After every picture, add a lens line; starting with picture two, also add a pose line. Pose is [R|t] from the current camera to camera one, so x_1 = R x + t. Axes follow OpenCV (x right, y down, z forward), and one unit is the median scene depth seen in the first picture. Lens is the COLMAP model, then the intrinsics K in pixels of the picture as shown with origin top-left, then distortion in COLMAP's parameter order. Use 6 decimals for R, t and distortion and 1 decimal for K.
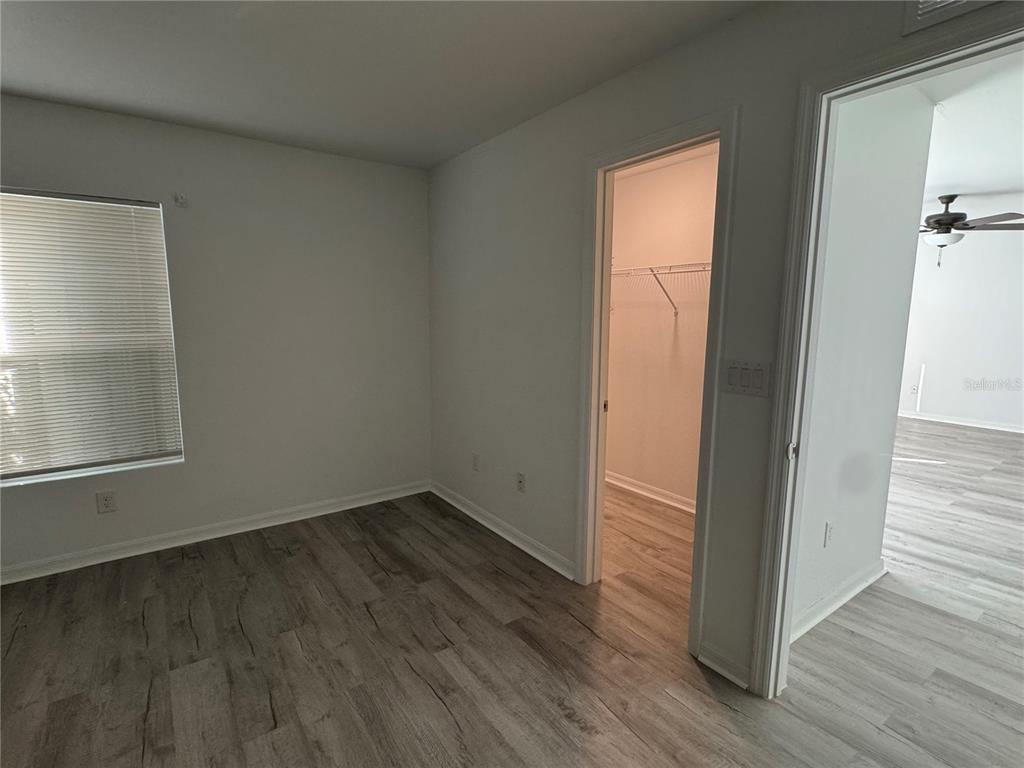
lens RADIAL K [[504.4, 0, 507.2], [0, 504.4, 381.7], [0, 0, 1]] dist [-0.005529, -0.000618]
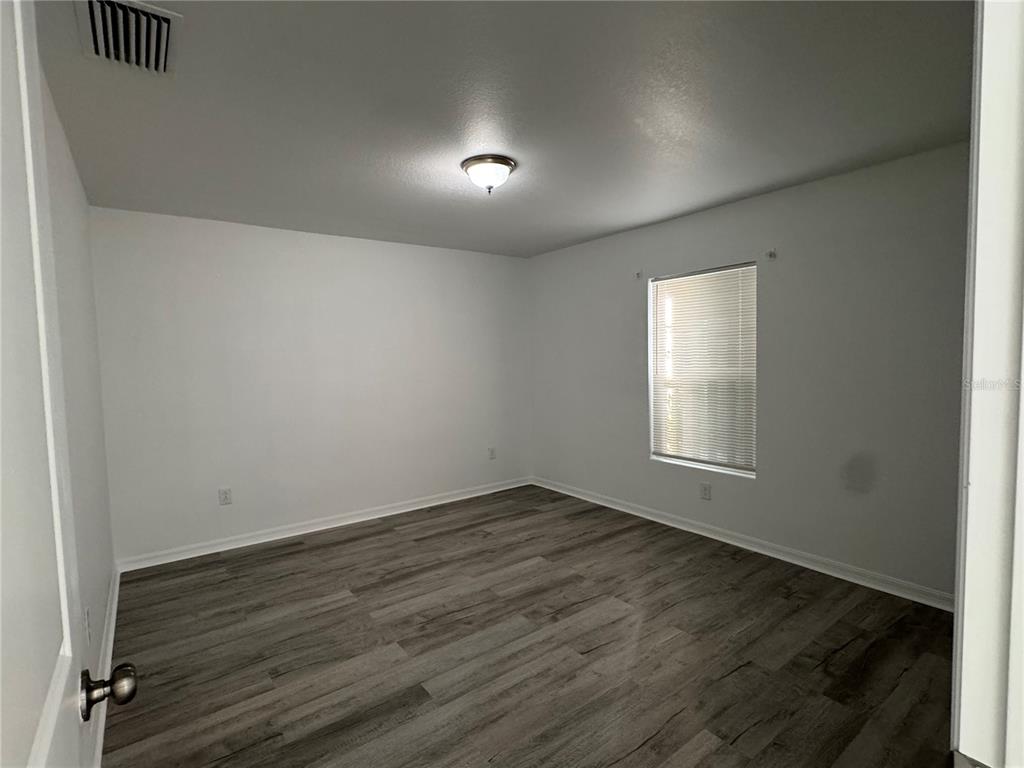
lens RADIAL K [[504.4, 0, 510.6], [0, 504.4, 387.6], [0, 0, 1]] dist [-0.005529, -0.000618]
pose [[0.009912, 0.062304, -0.998008, 0.564523], [-0.111622, 0.991888, 0.060814, -0.063813], [0.993701, 0.110797, 0.016786, 0.454493]]
